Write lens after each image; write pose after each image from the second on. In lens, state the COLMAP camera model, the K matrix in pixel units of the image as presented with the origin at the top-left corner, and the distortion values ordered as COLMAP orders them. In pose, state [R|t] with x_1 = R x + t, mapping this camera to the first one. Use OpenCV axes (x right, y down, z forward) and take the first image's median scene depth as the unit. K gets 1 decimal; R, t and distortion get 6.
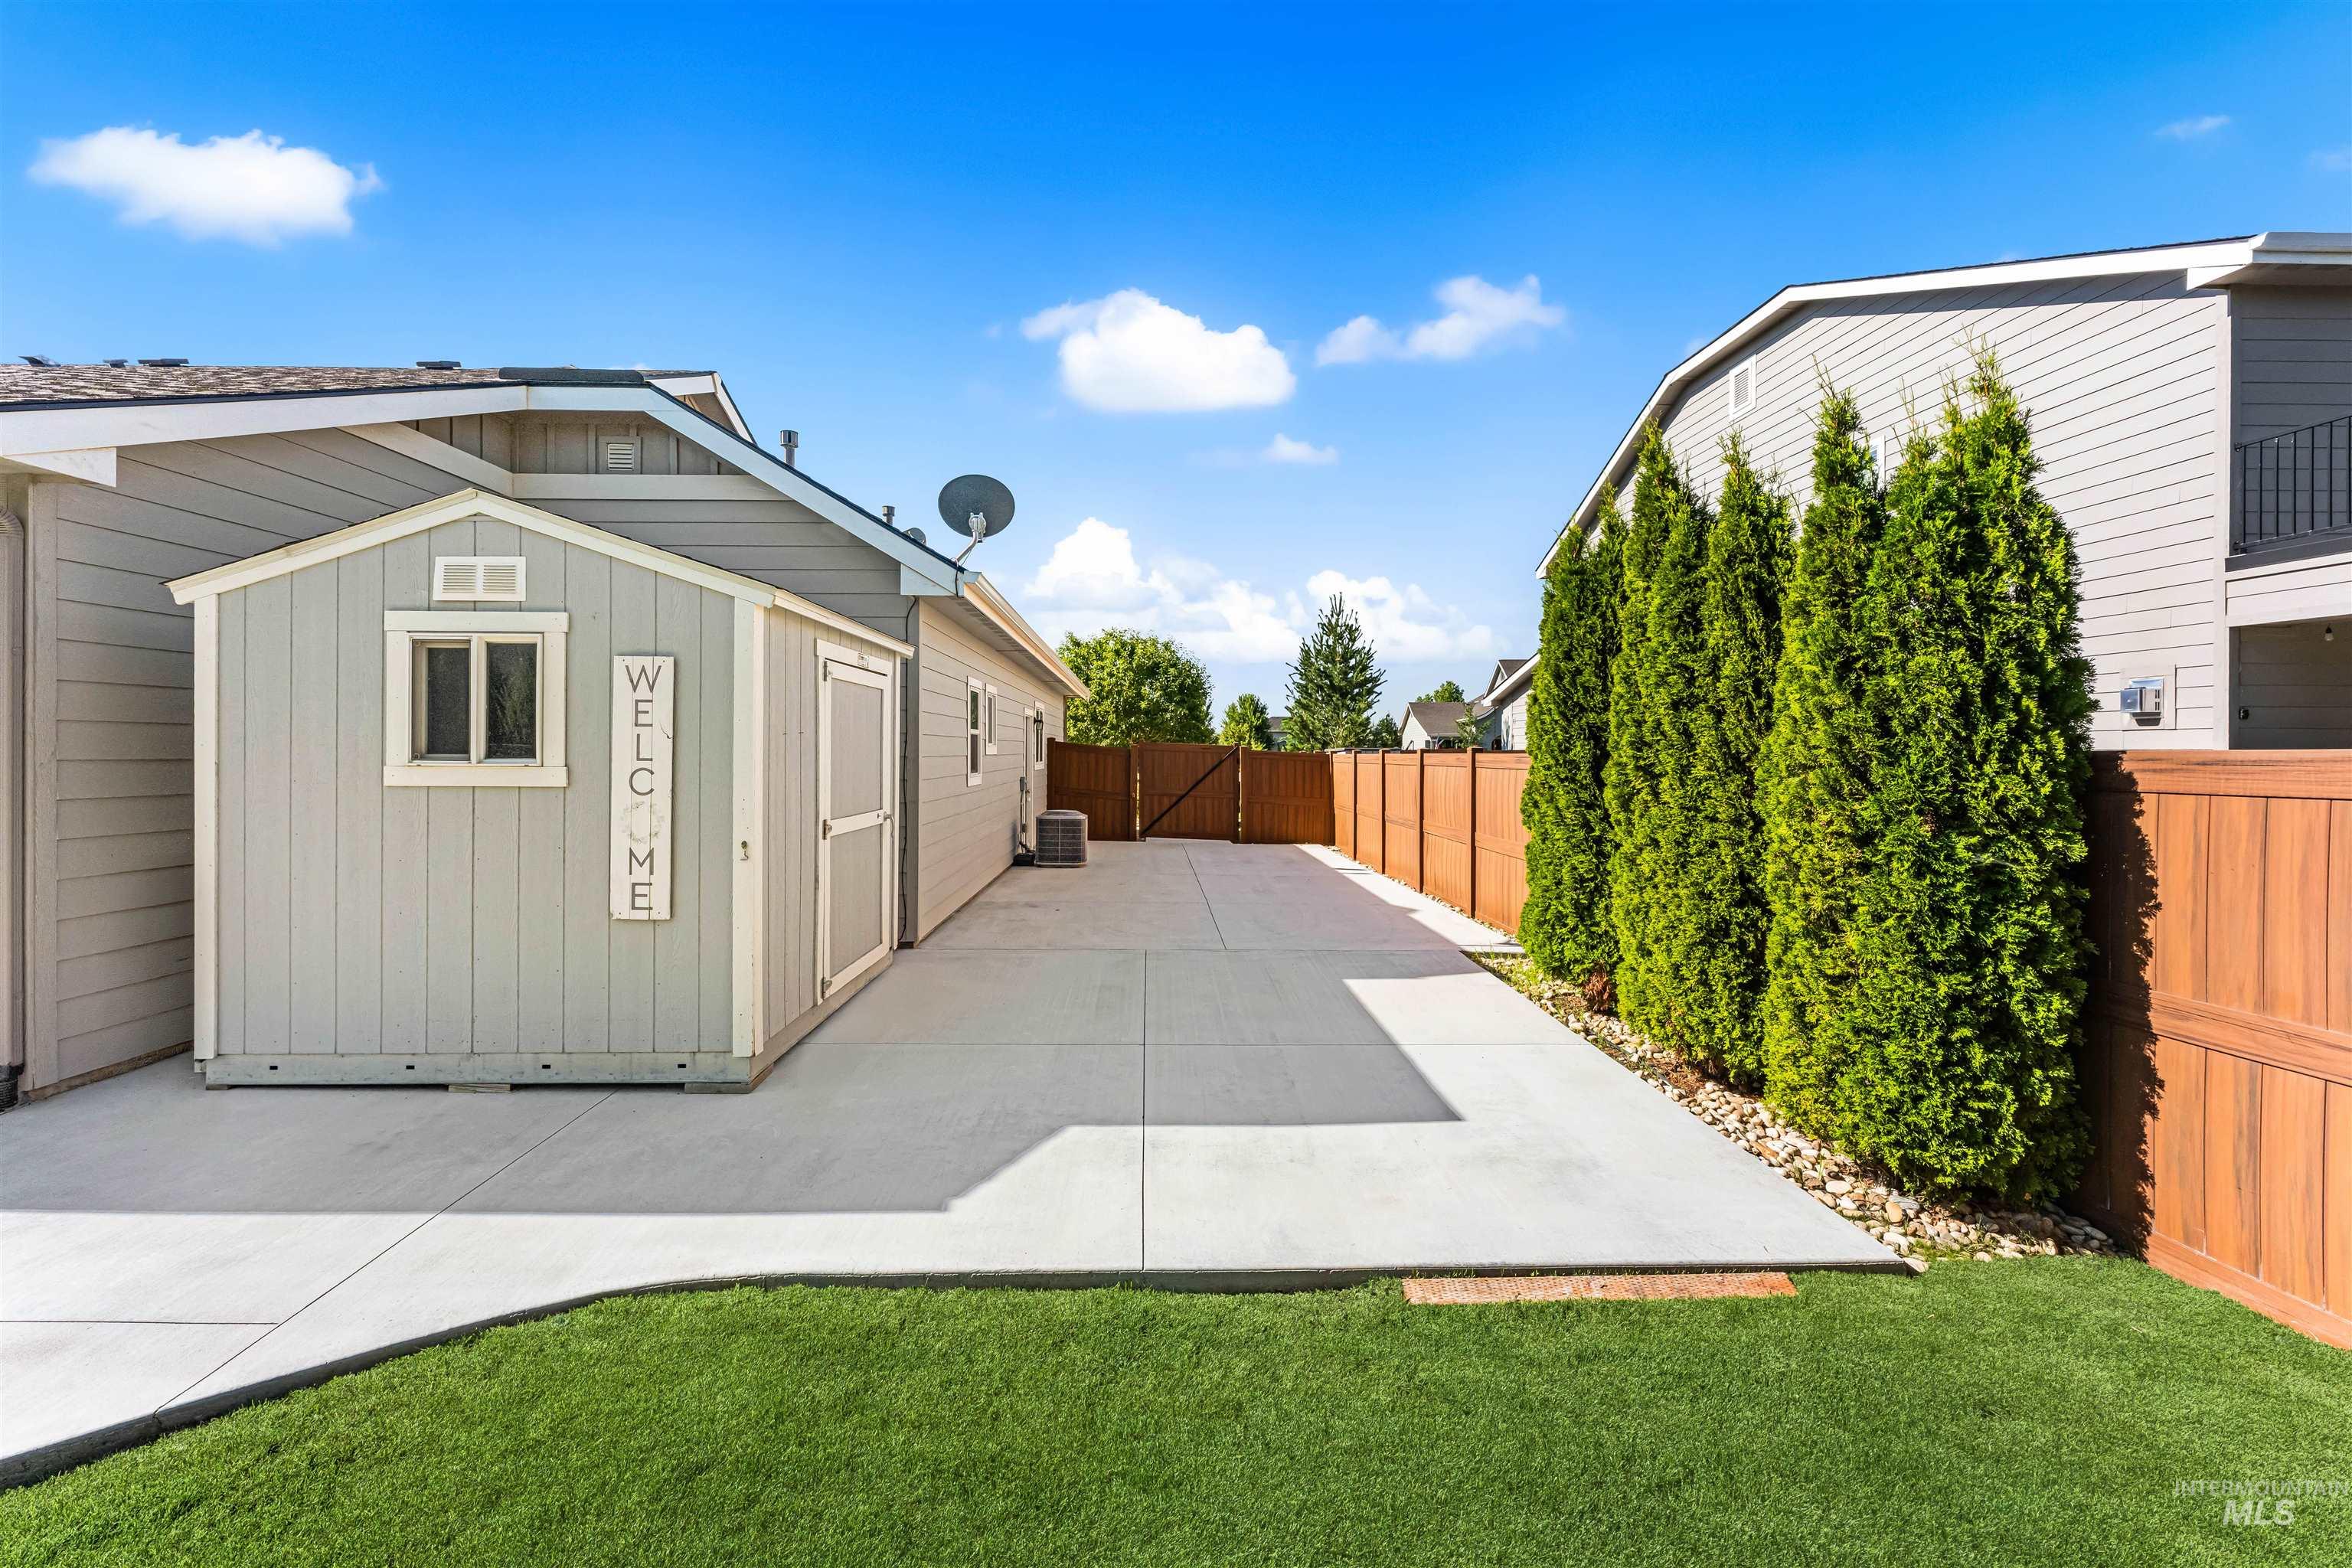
lens RADIAL K [[975.3, 0, 1164.2], [0, 975.3, 739.7], [0, 0, 1]] dist [0.000767, 0.000209]
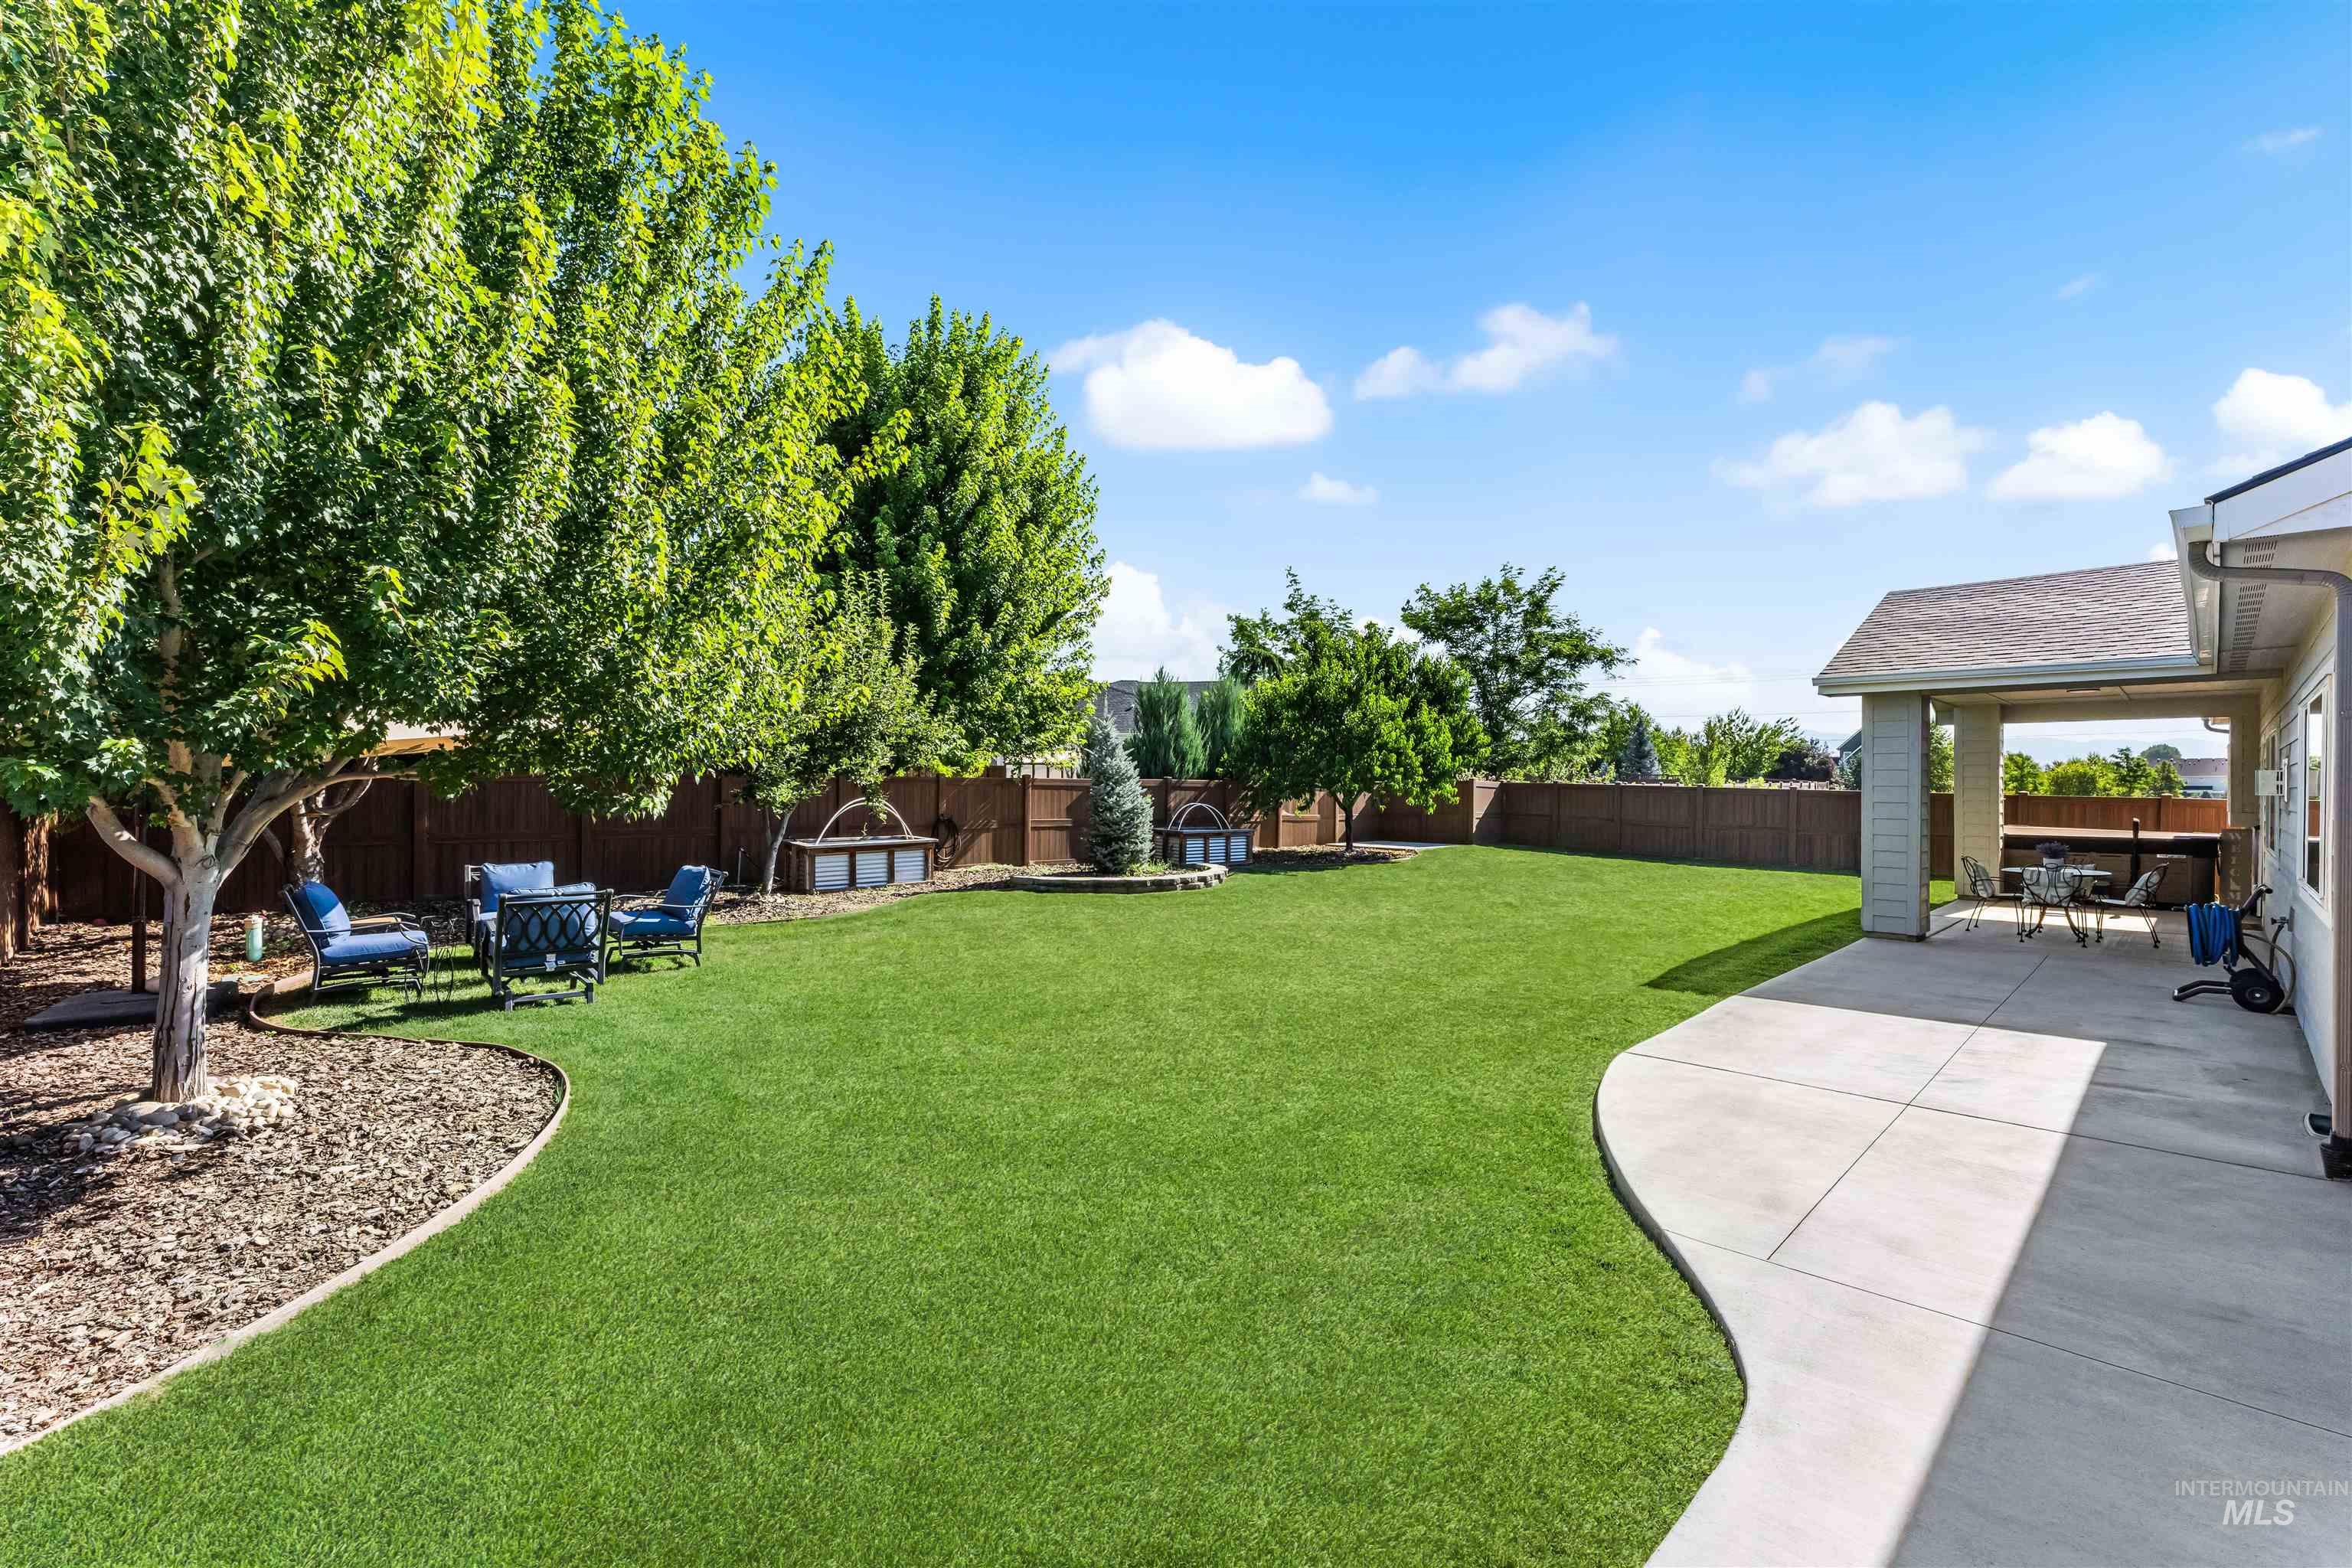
lens RADIAL K [[952.2, 0, 1185.3], [0, 952.2, 785.2], [0, 0, 1]] dist [0.000116, -0.000107]
pose [[-0.736096, -0.006044, -0.676850, 0.320102], [-0.002297, 0.999977, -0.006431, -0.013857], [0.676873, -0.003179, -0.736093, 0.864993]]
